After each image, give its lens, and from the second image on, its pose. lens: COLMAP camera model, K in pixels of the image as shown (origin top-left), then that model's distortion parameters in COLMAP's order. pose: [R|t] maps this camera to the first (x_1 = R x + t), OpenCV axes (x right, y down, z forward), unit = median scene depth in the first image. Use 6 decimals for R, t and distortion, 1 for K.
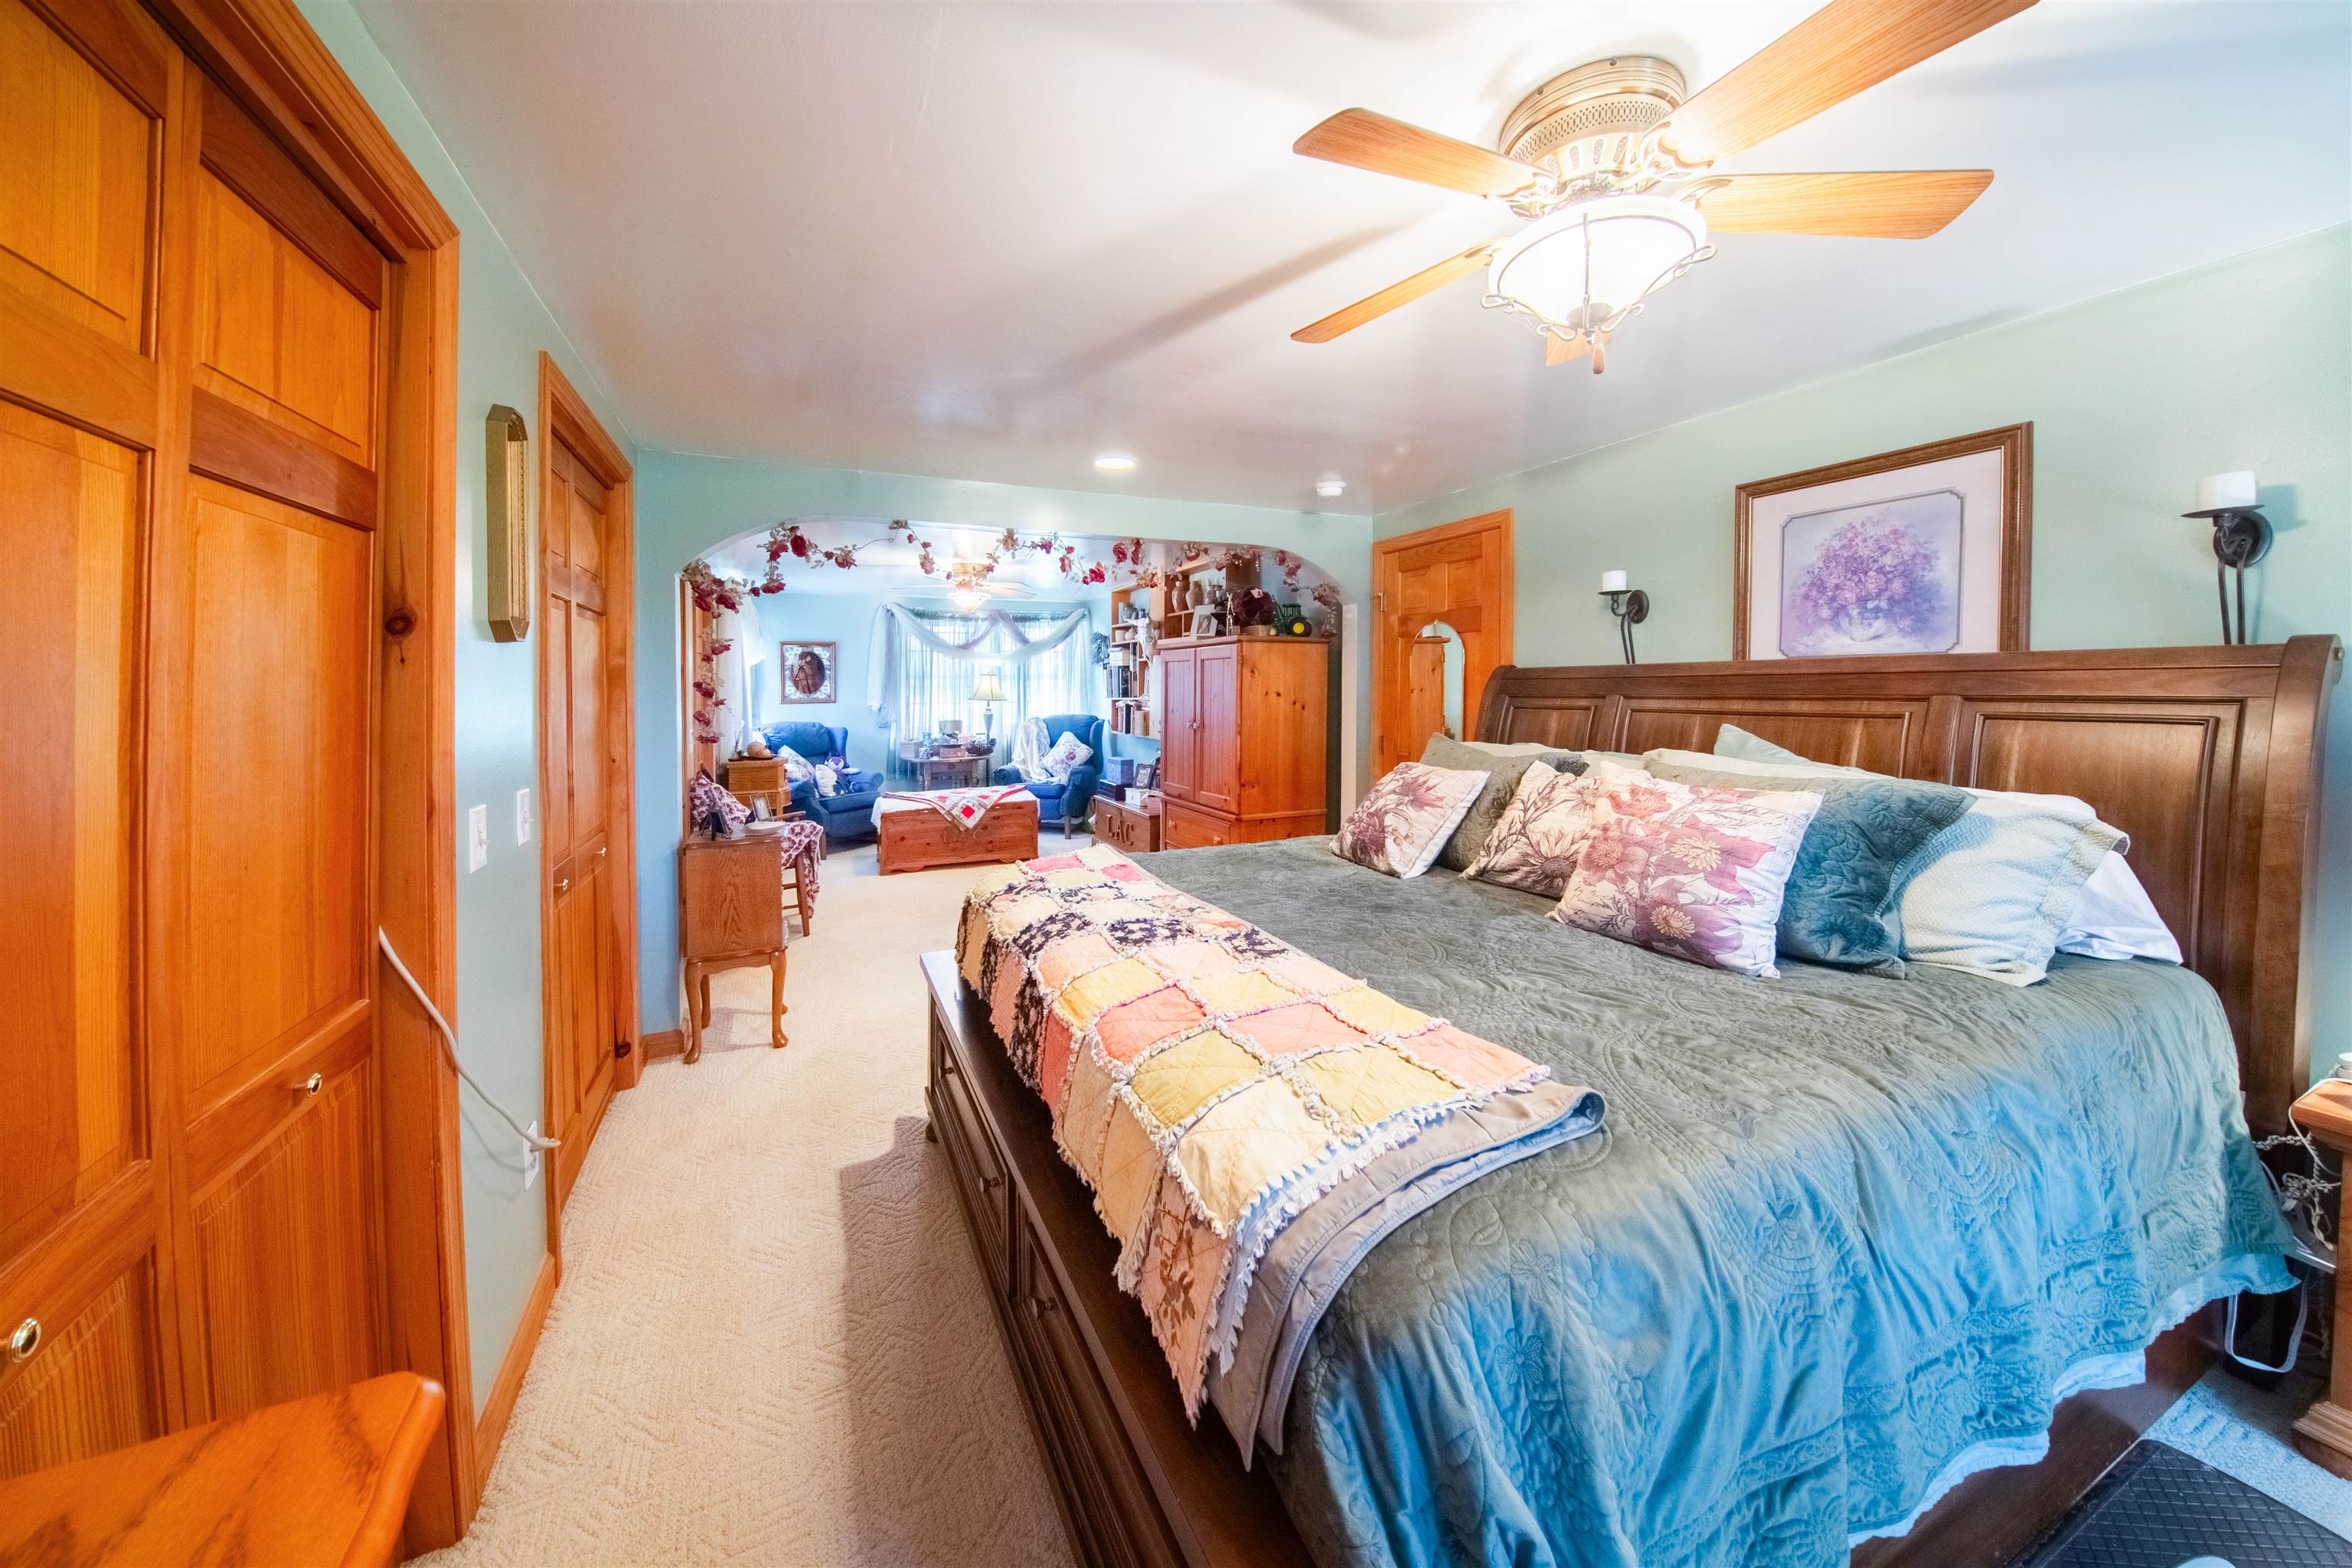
lens RADIAL K [[828.7, 0, 1174.3], [0, 828.7, 698.2], [0, 0, 1]] dist [0.000264, -0.004056]
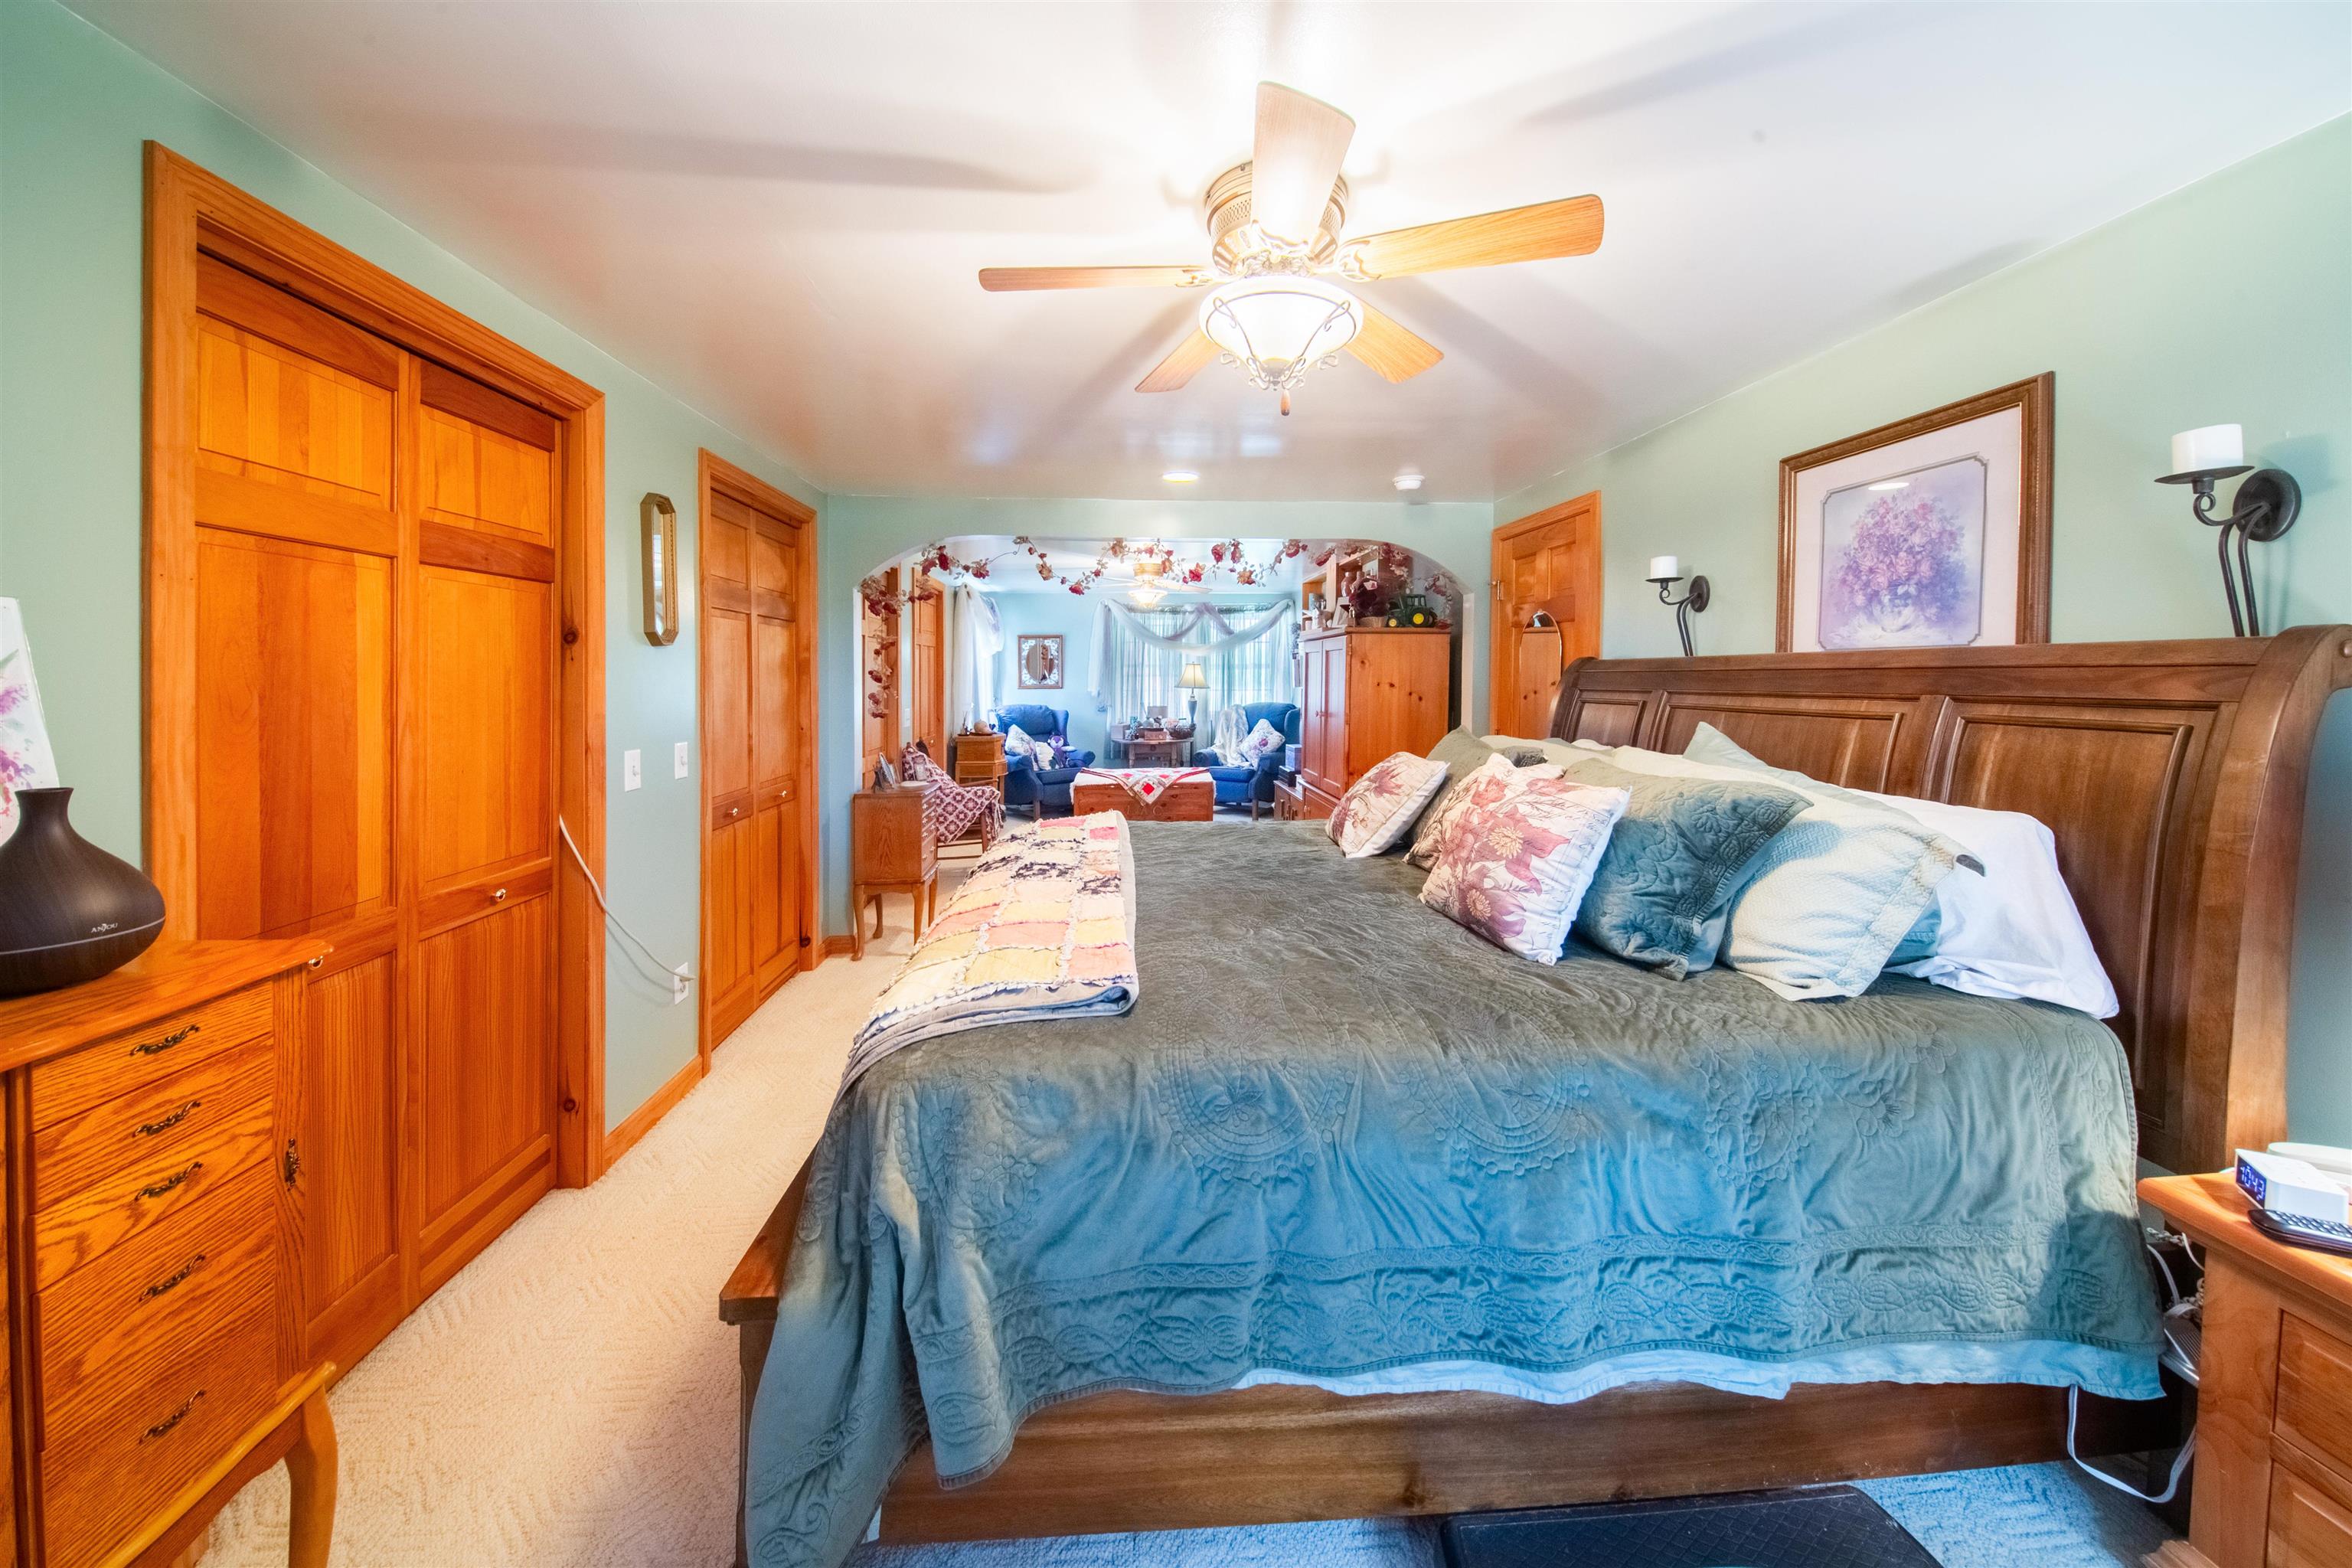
lens RADIAL K [[840.2, 0, 1175.0], [0, 840.2, 691.8], [0, 0, 1]] dist [-0.007731, -0.000410]
pose [[0.939498, 0.014505, -0.342246, 0.169827], [-0.012457, 0.999889, 0.008183, -0.001306], [0.342327, -0.003425, 0.939575, -0.036979]]
